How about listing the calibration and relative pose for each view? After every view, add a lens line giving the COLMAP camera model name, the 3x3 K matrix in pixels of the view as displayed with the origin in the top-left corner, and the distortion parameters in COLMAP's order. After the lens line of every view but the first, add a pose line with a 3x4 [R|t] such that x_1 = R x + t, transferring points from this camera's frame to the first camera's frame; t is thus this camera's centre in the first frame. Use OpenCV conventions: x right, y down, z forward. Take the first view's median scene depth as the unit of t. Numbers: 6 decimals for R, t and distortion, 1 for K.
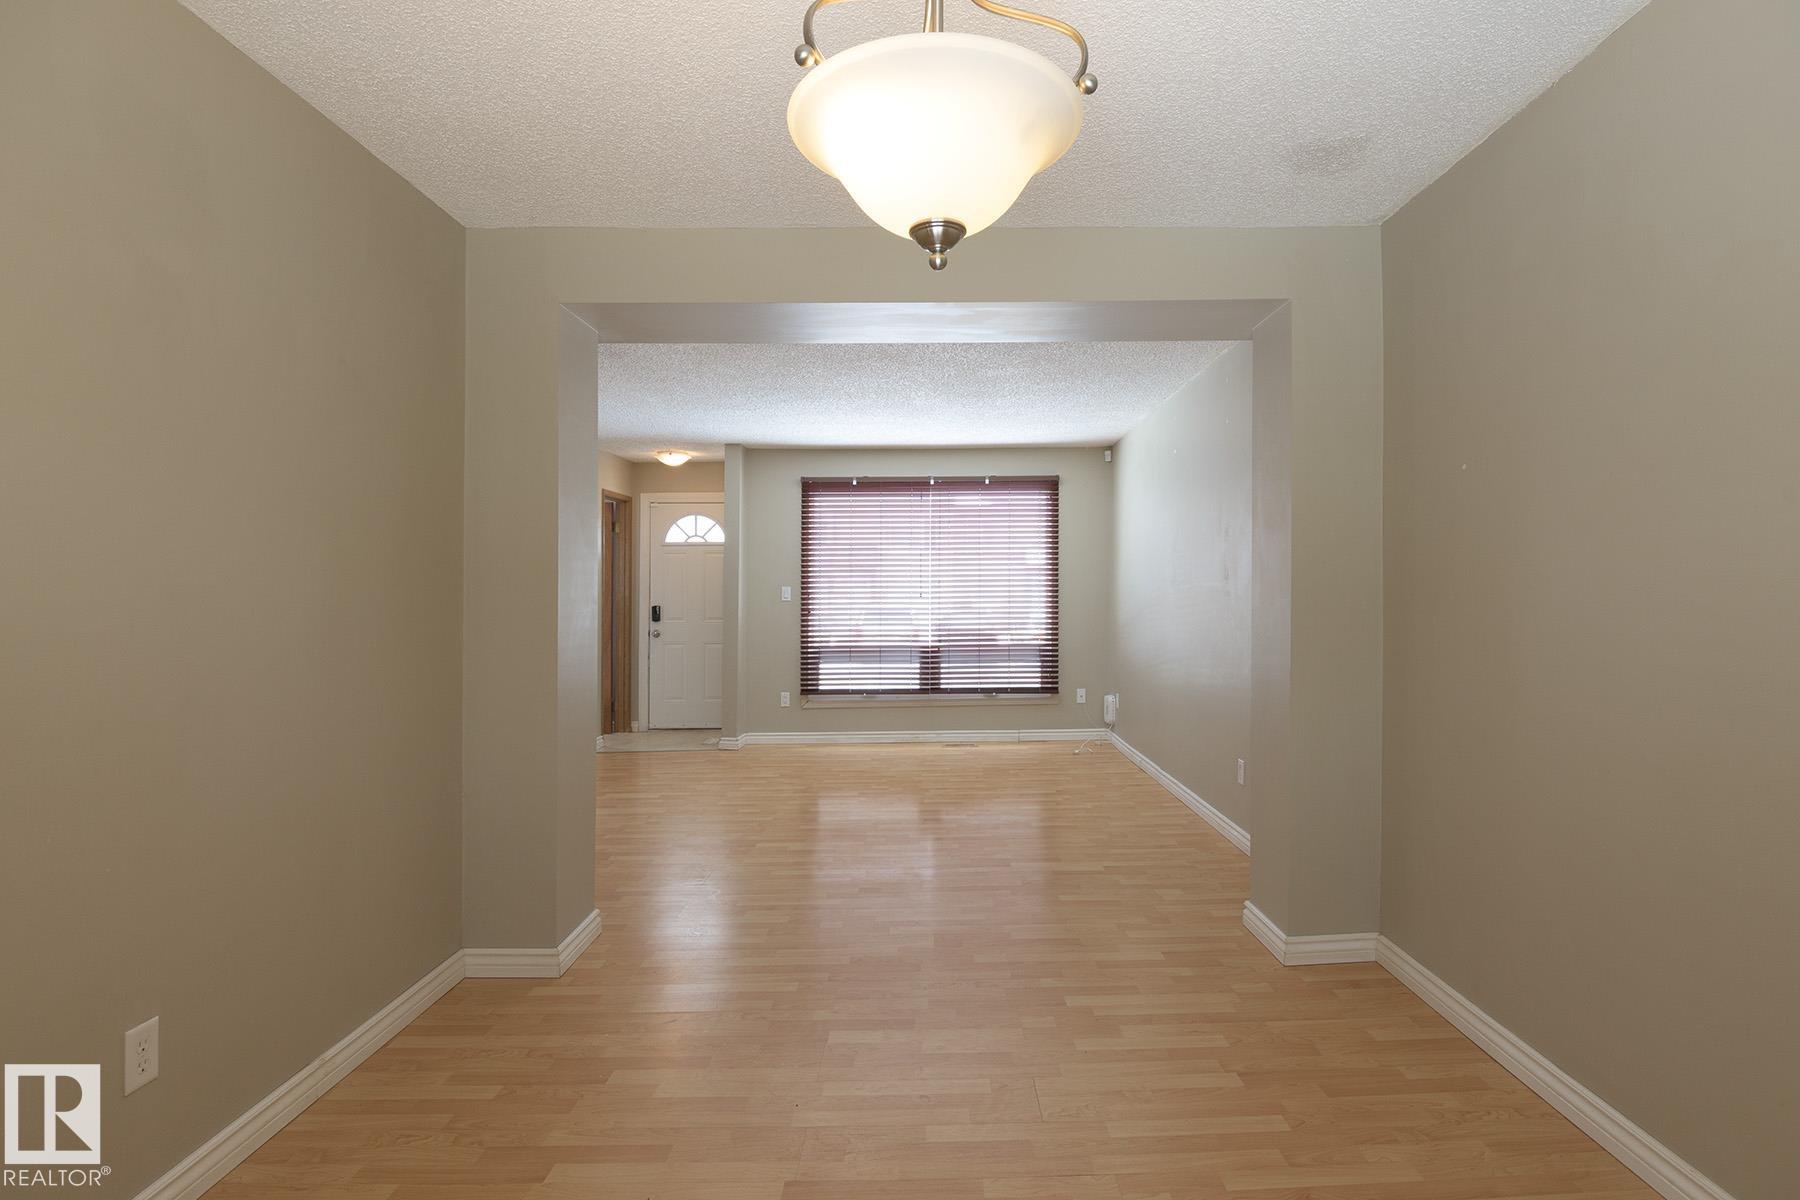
lens RADIAL K [[901.5, 0, 954.4], [0, 901.5, 599.1], [0, 0, 1]] dist [0.000340, -0.019665]
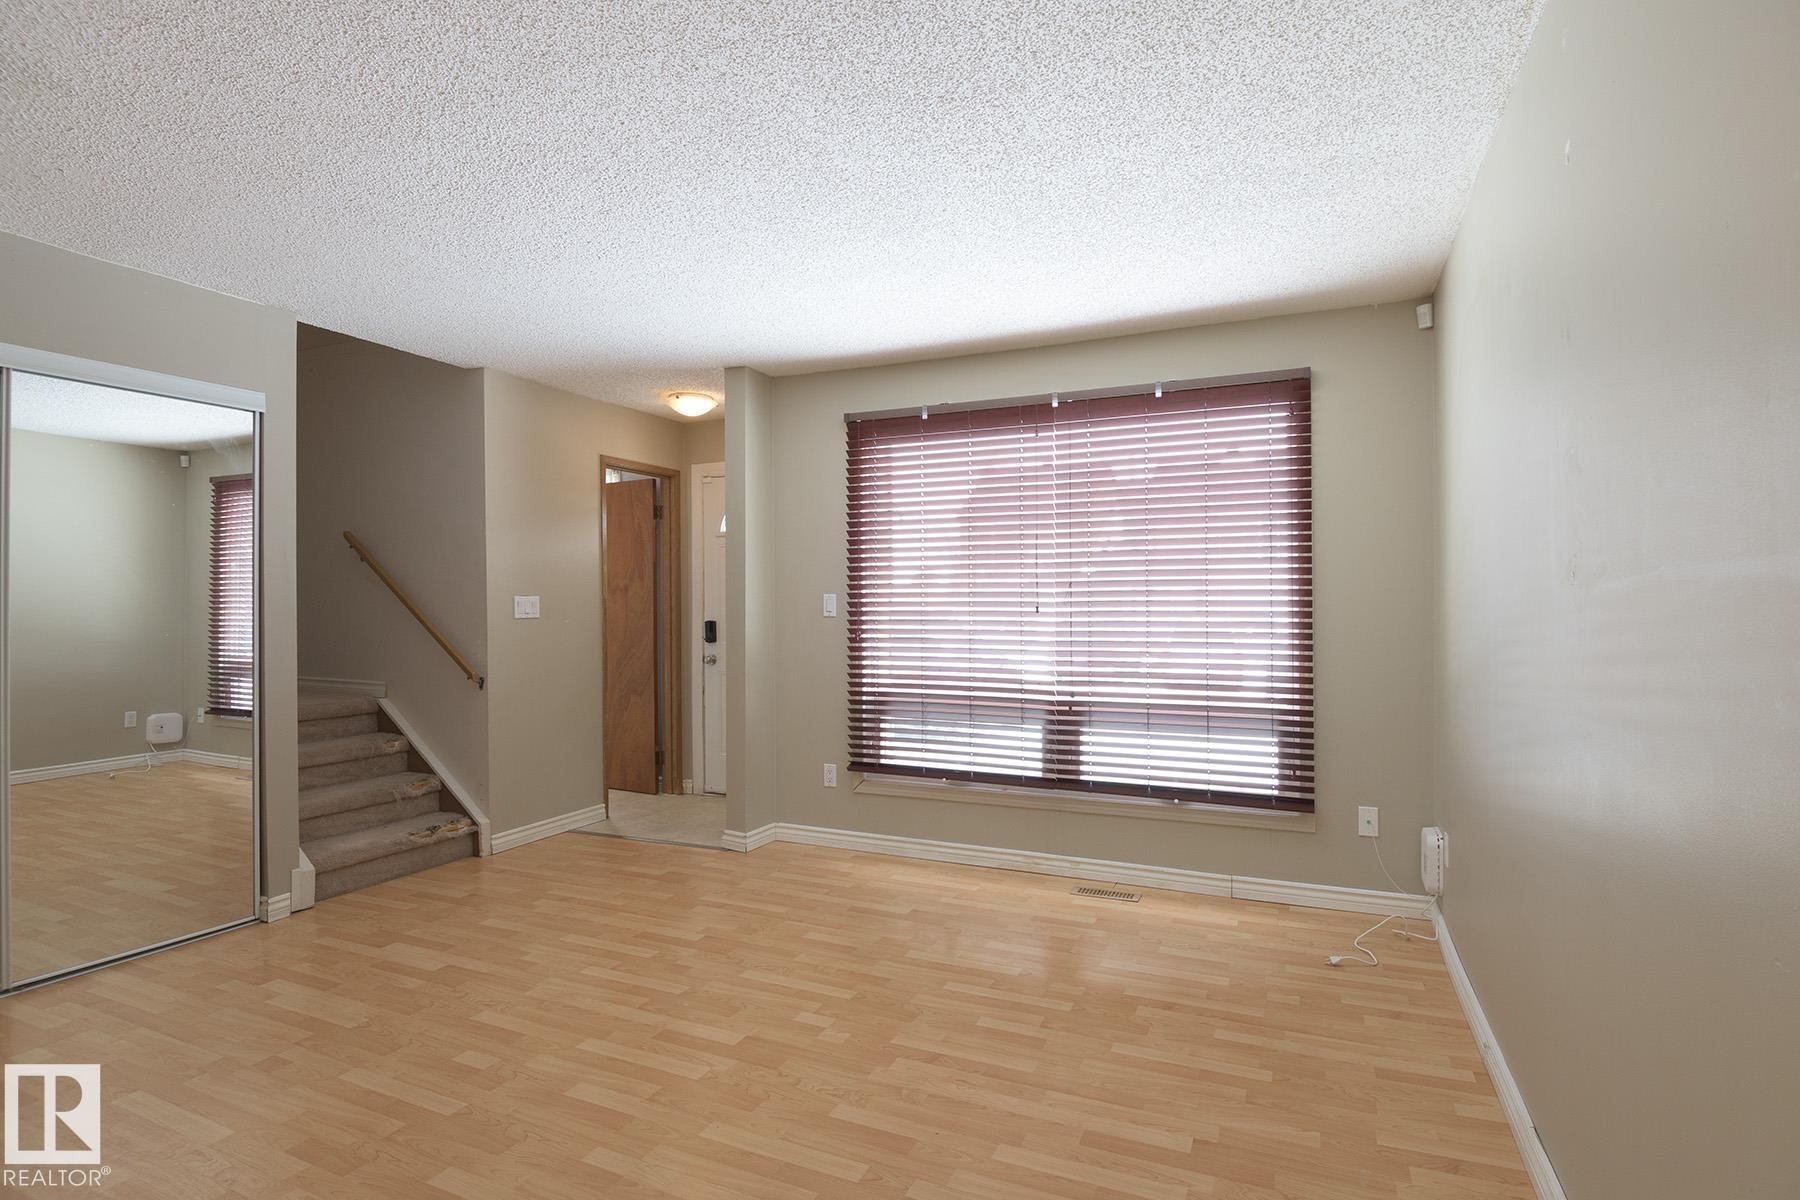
lens RADIAL K [[897.6, 0, 897.3], [0, 897.6, 609.0], [0, 0, 1]] dist [0.002565, -0.019398]
pose [[0.899428, 0.007659, -0.437002, 0.123460], [-0.007882, 0.999968, 0.001304, -0.004560], [0.436998, 0.002272, 0.899460, 0.462468]]
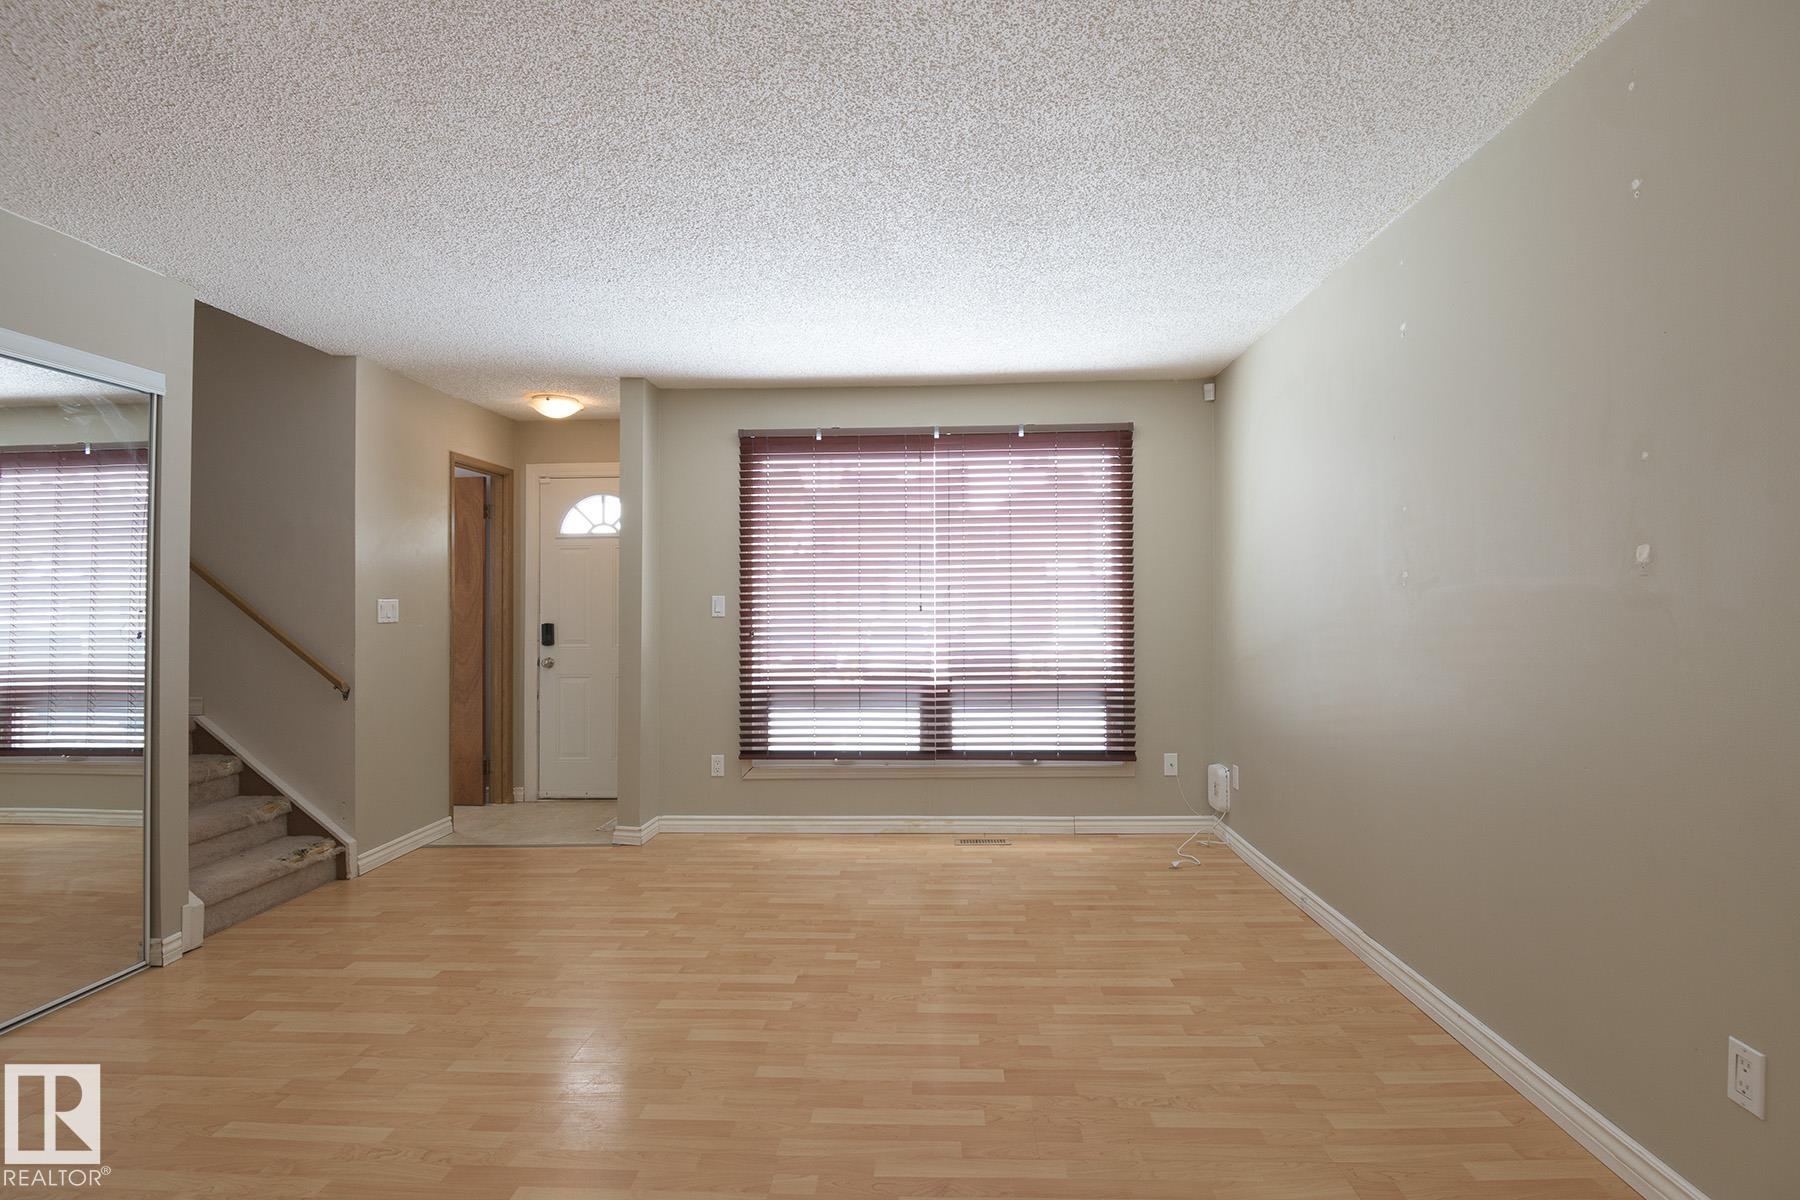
lens RADIAL K [[896.3, 0, 905.7], [0, 896.3, 599.4], [0, 0, 1]] dist [0.005539, -0.020731]
pose [[0.997411, -0.002454, -0.071866, -0.001614], [0.001510, 0.999912, -0.013189, -0.001944], [0.071892, 0.013047, 0.997327, 0.349706]]
